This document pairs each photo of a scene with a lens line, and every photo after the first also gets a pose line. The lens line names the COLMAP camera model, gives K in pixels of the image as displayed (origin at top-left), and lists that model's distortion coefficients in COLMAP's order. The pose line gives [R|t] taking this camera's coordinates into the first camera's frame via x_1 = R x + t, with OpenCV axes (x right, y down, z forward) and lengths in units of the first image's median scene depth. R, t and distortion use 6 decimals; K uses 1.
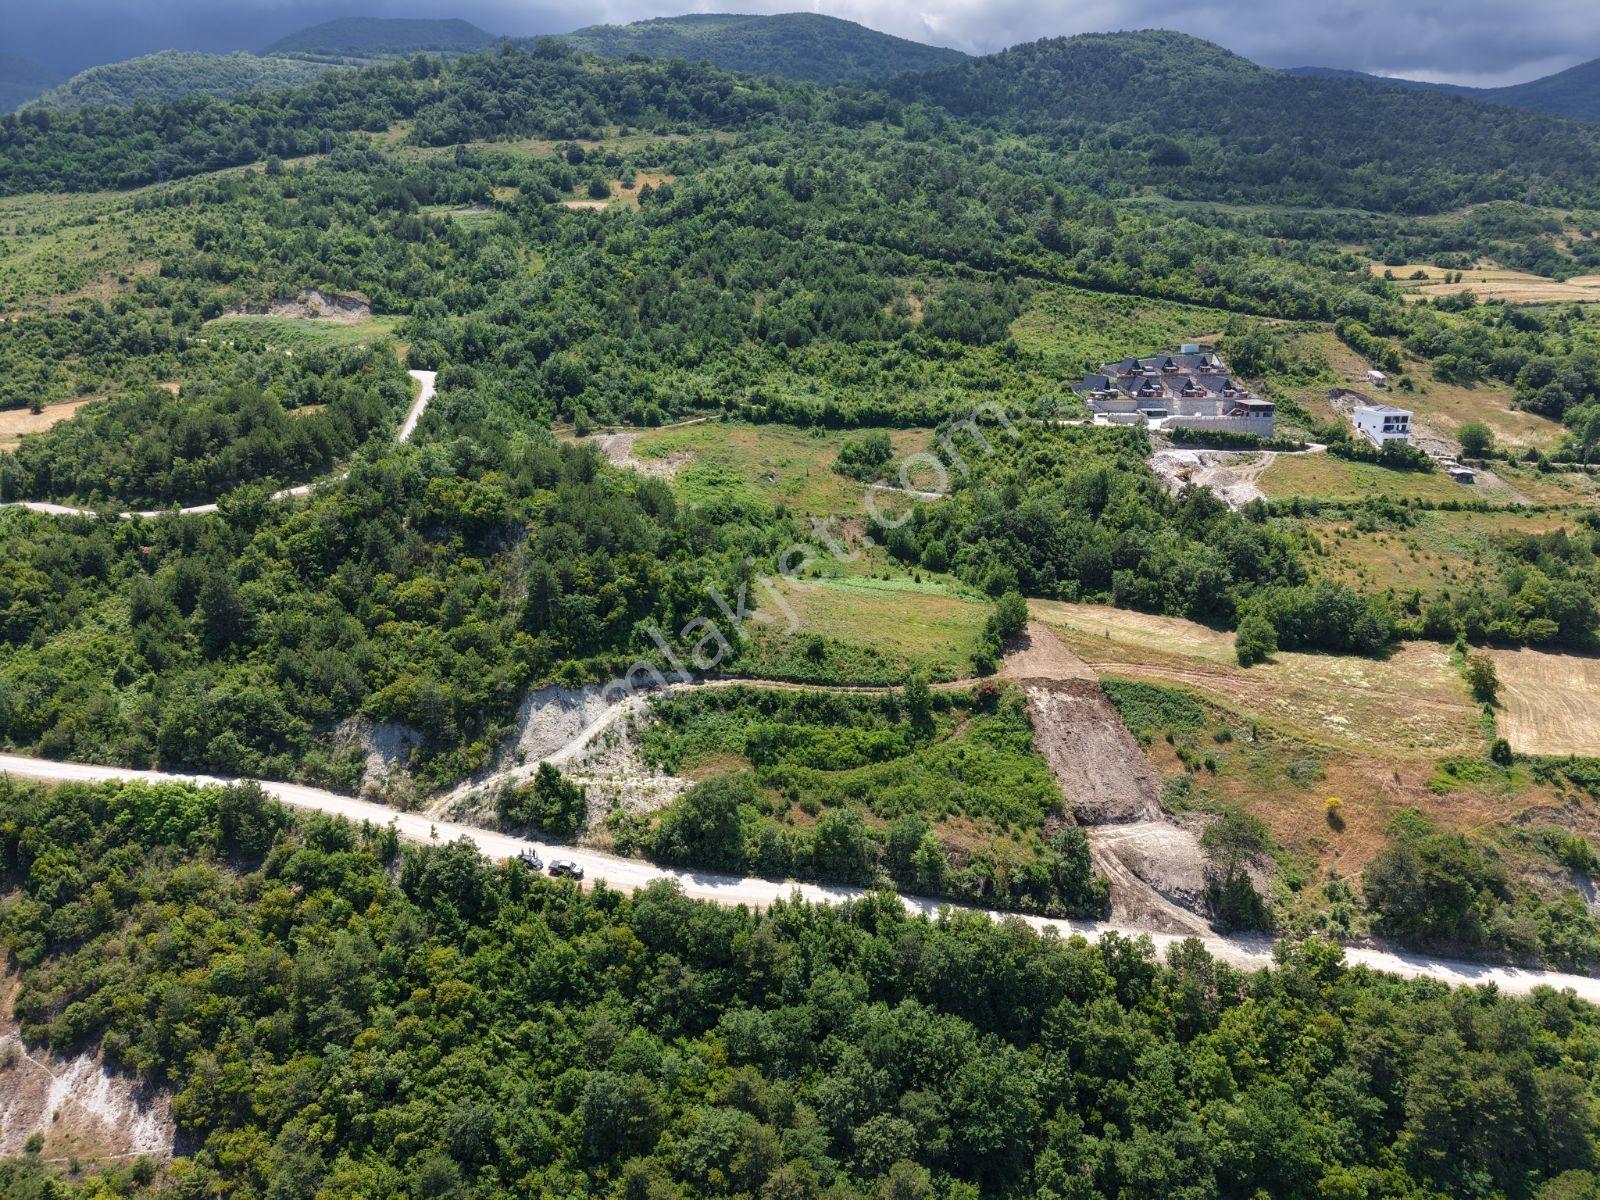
lens RADIAL K [[1072.7, 0, 796.8], [0, 1072.7, 602.6], [0, 0, 1]] dist [0.029019, -0.029278]
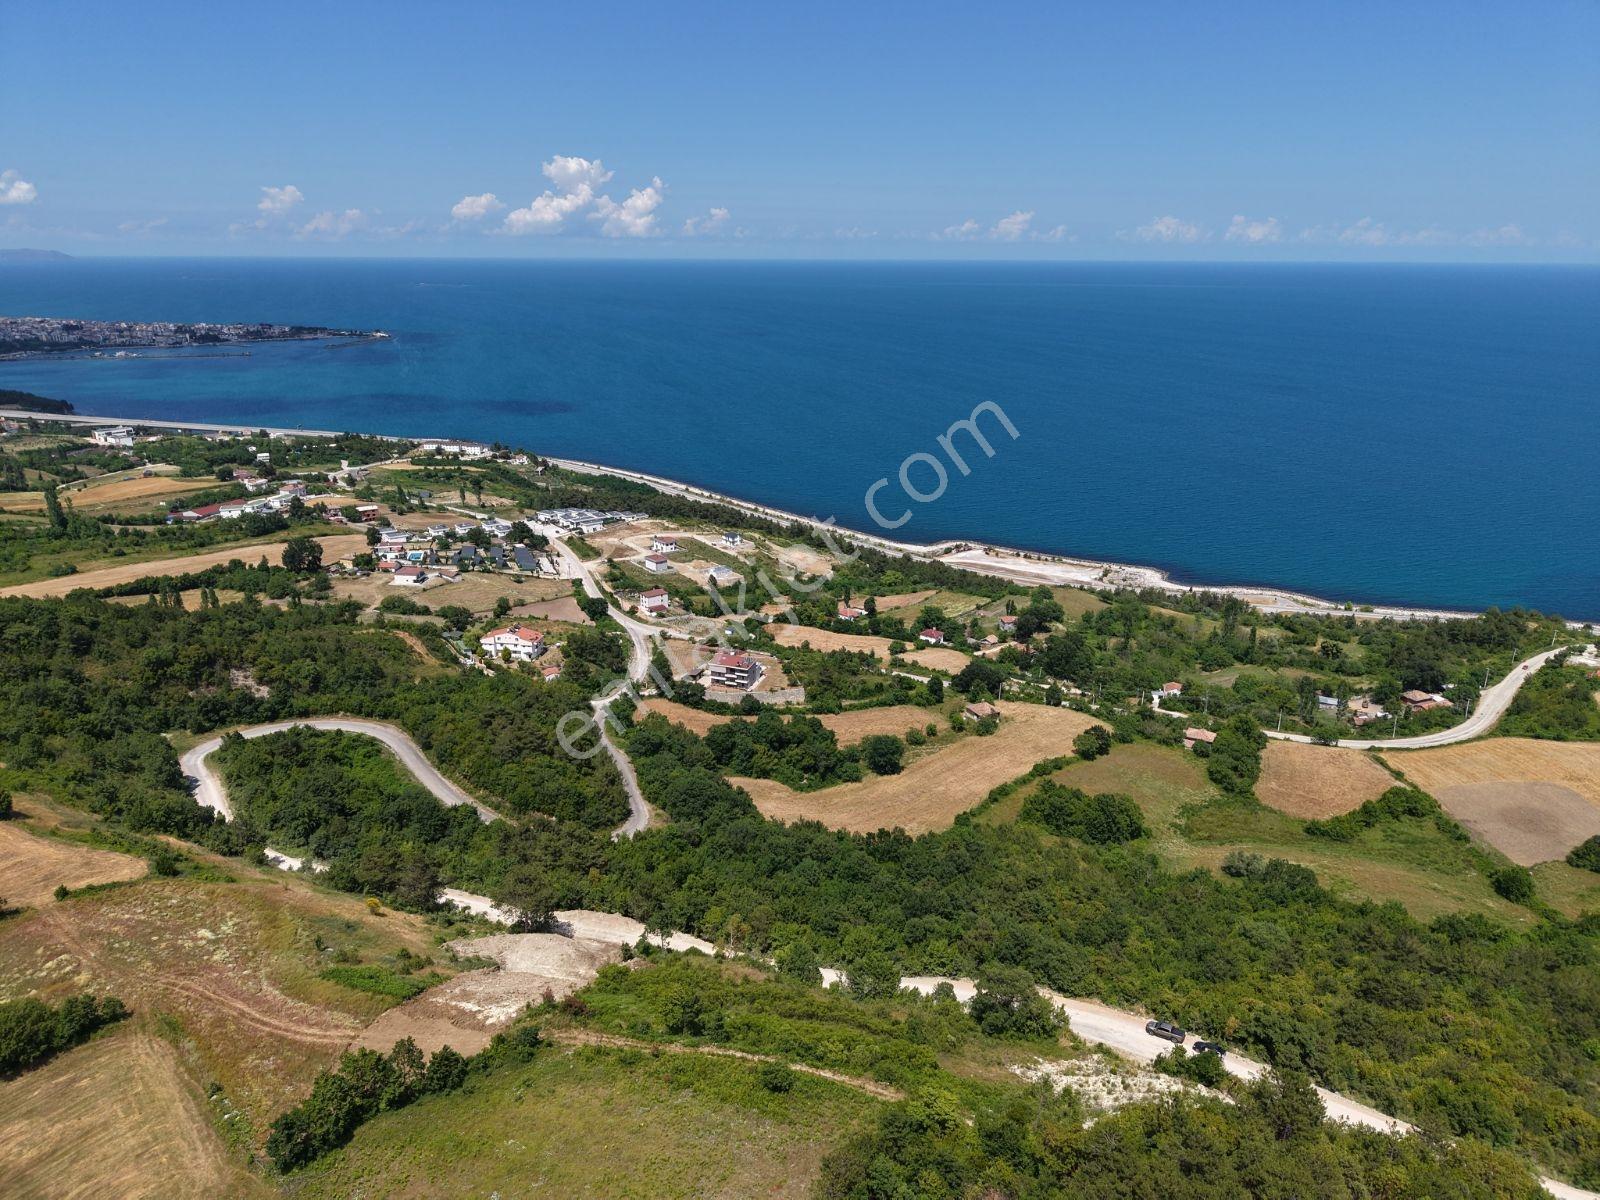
lens RADIAL K [[1072.7, 0, 796.1], [0, 1072.7, 608.4], [0, 0, 1]] dist [0.029019, -0.029278]
pose [[-0.914670, -0.139174, 0.379484, -0.134362], [0.113694, 0.812361, 0.571965, -0.377131], [-0.387881, 0.566305, -0.727219, 0.956136]]
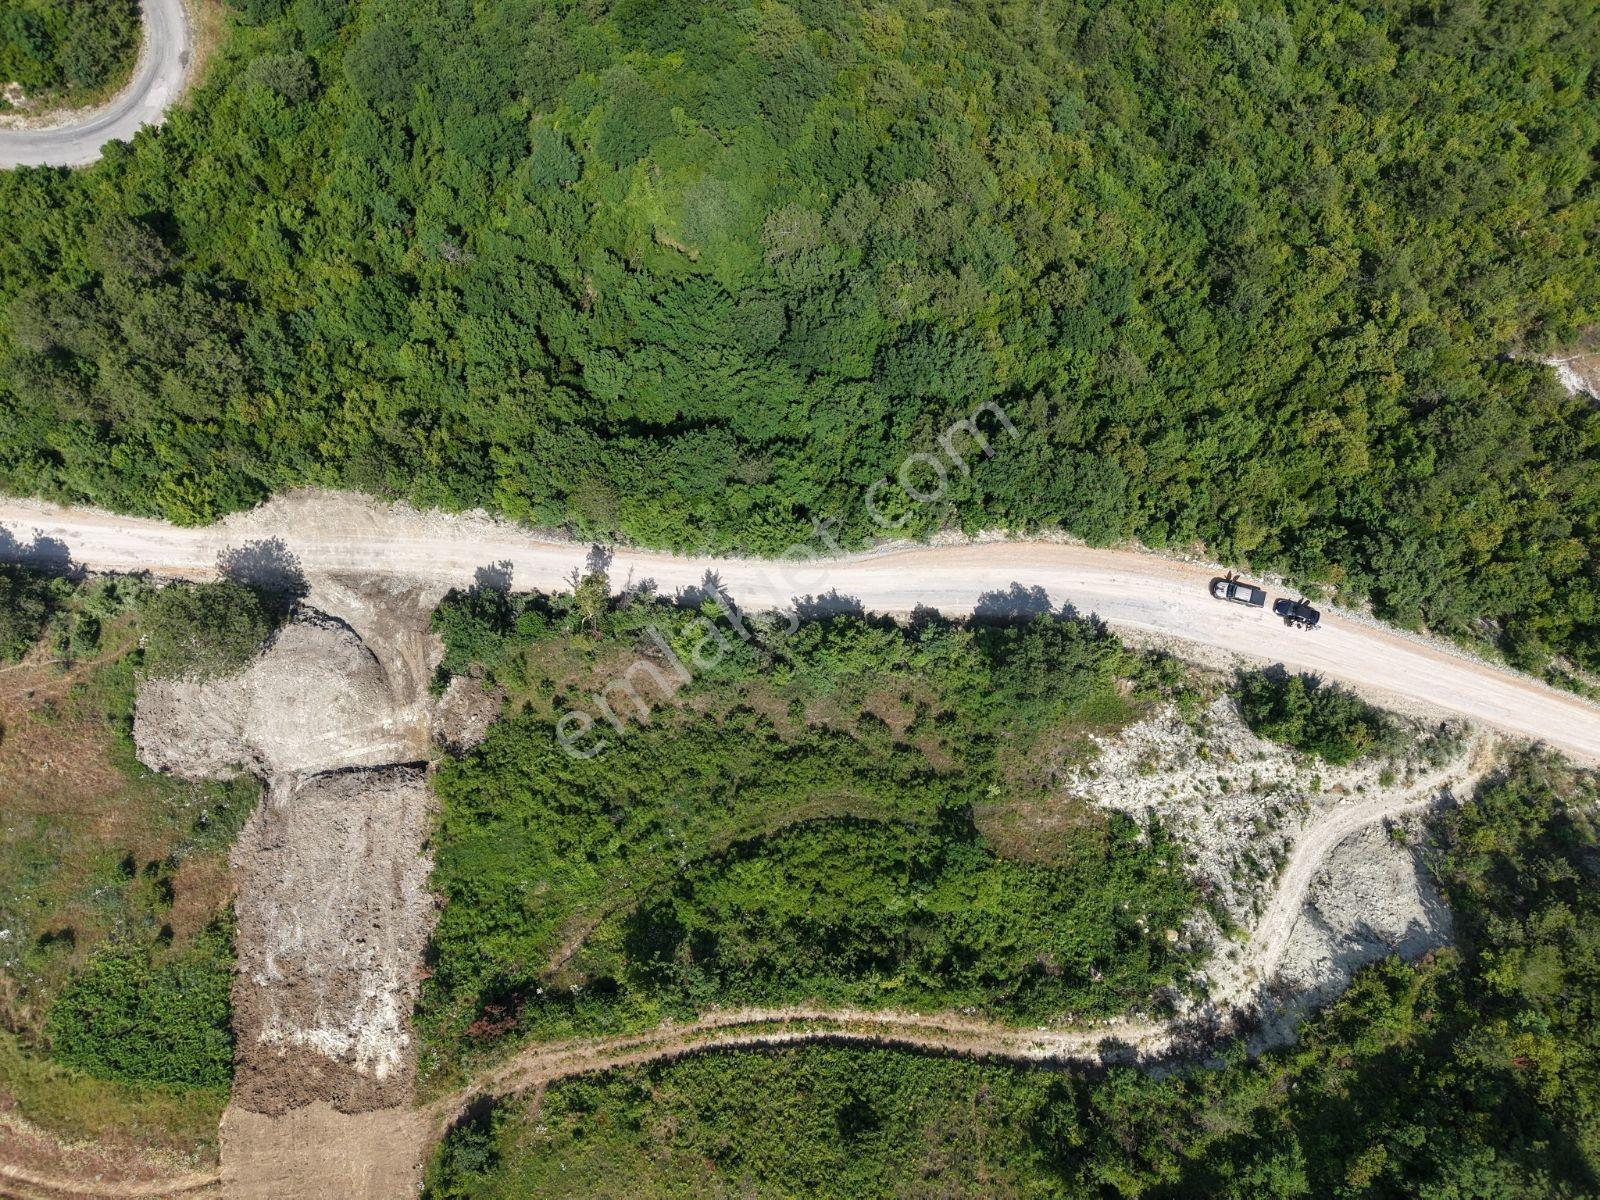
lens RADIAL K [[1072.7, 0, 793.8], [0, 1072.7, 599.9], [0, 0, 1]] dist [0.029019, -0.029278]
pose [[-0.998419, -0.050788, -0.024084, 0.049560], [-0.012285, -0.220940, 0.975210, -0.248009], [-0.054850, 0.973964, 0.219967, 0.518146]]
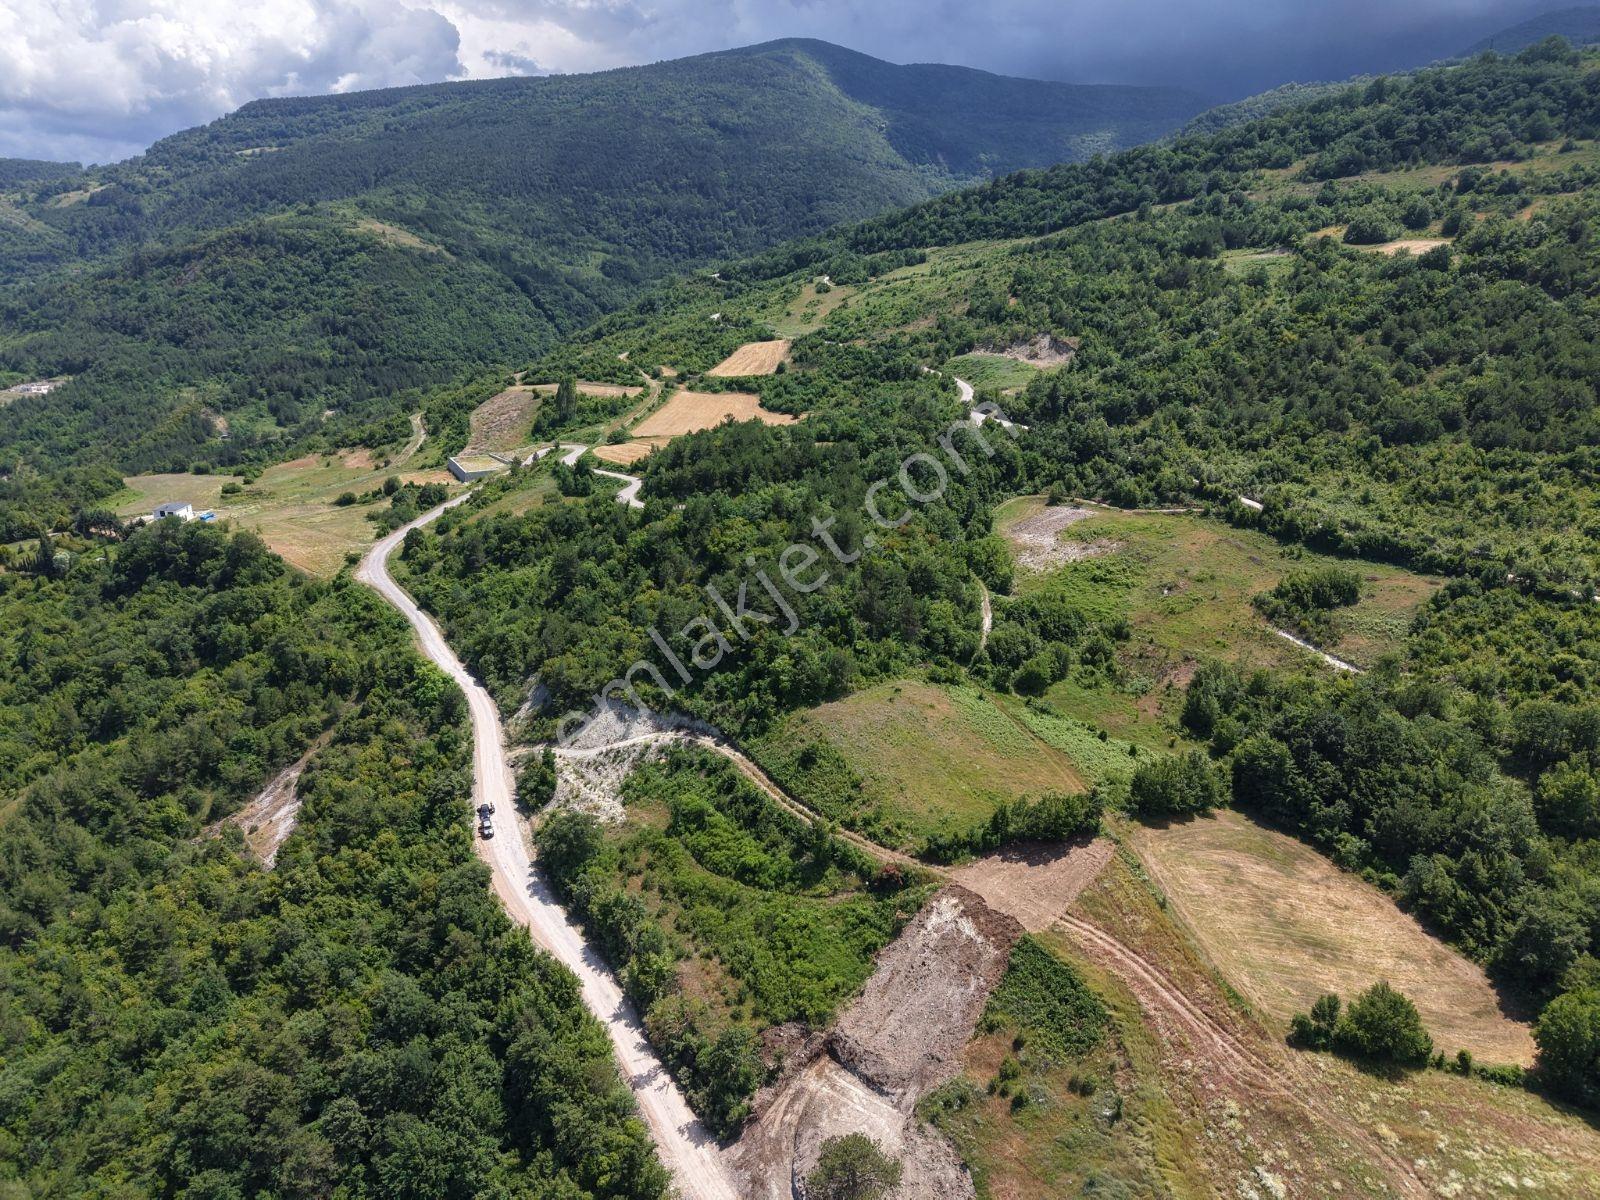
lens RADIAL K [[1072.7, 0, 798.6], [0, 1072.7, 597.3], [0, 0, 1]] dist [0.029019, -0.029278]
pose [[0.564914, 0.248562, -0.786822, 0.556303], [-0.258956, 0.958781, 0.116963, -0.155353], [0.783463, 0.137678, 0.605995, 0.283931]]
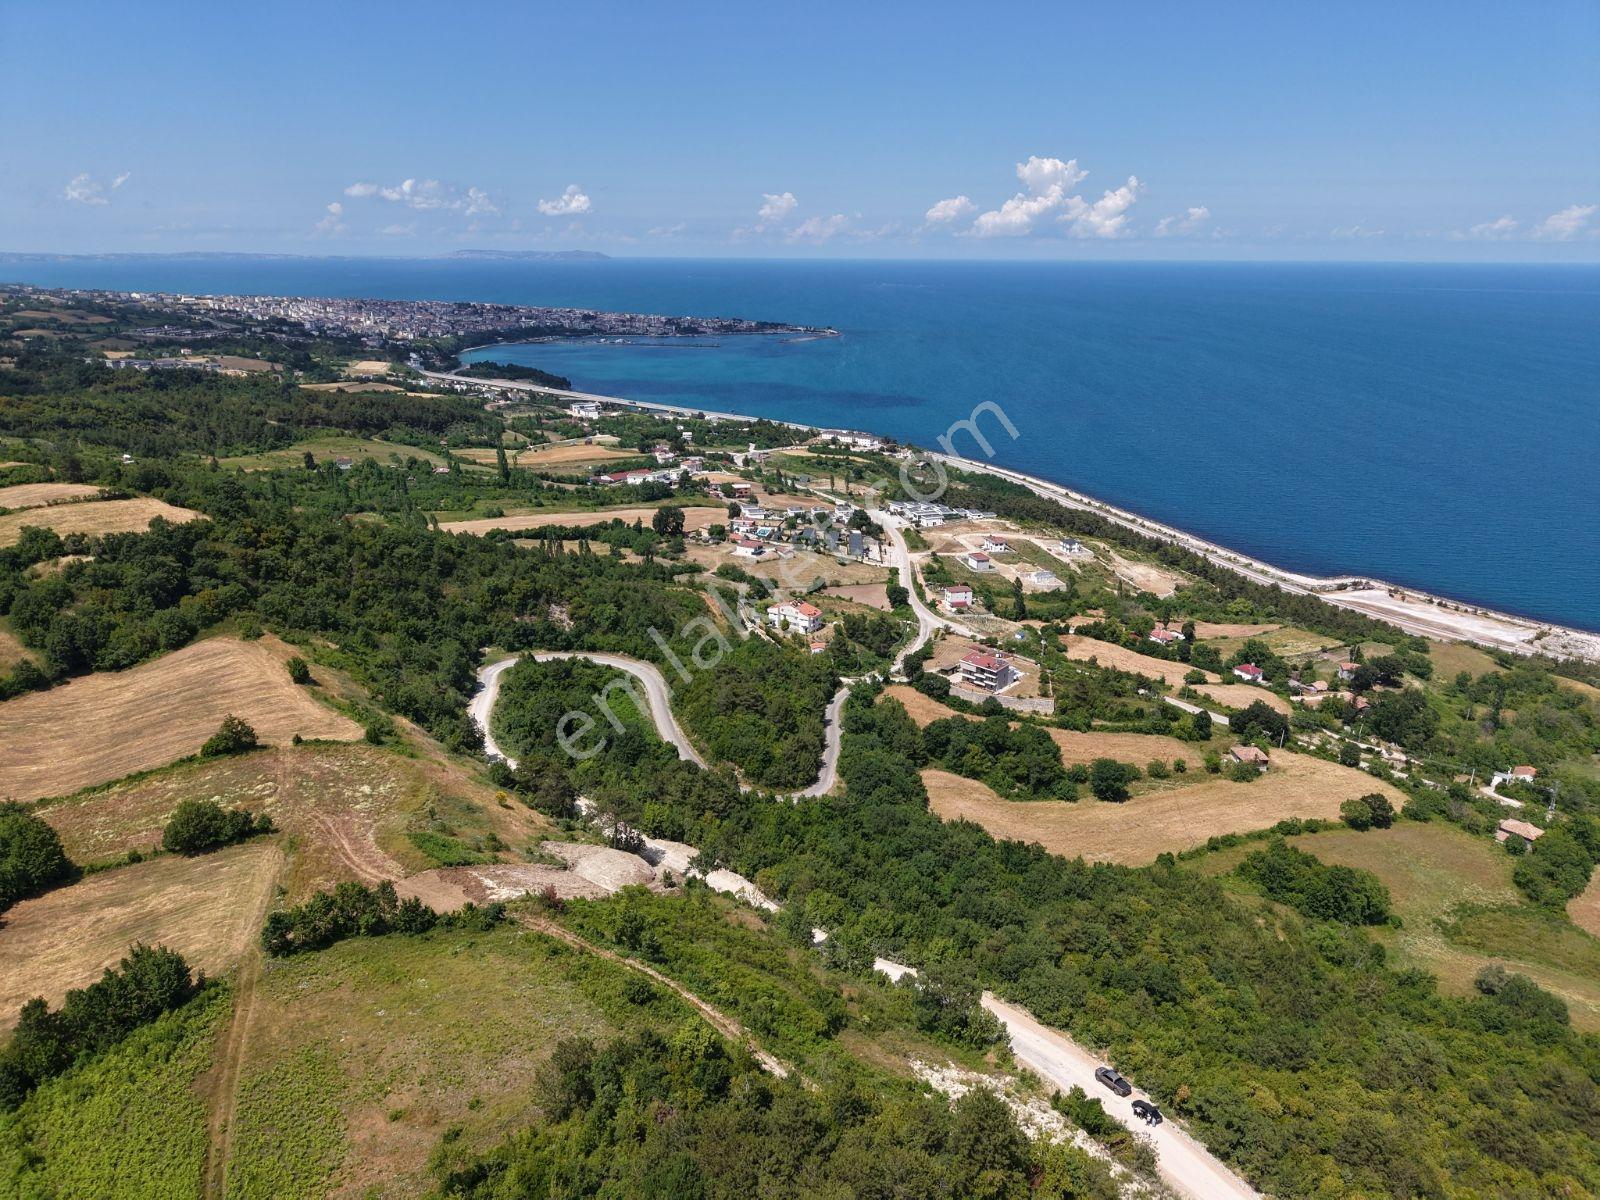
lens RADIAL K [[1072.7, 0, 794.6], [0, 1072.7, 605.1], [0, 0, 1]] dist [0.029019, -0.029278]
pose [[-0.678970, -0.241628, 0.693264, -0.332005], [0.216670, 0.836279, 0.503677, -0.348133], [-0.701465, 0.492192, -0.515455, 0.863618]]
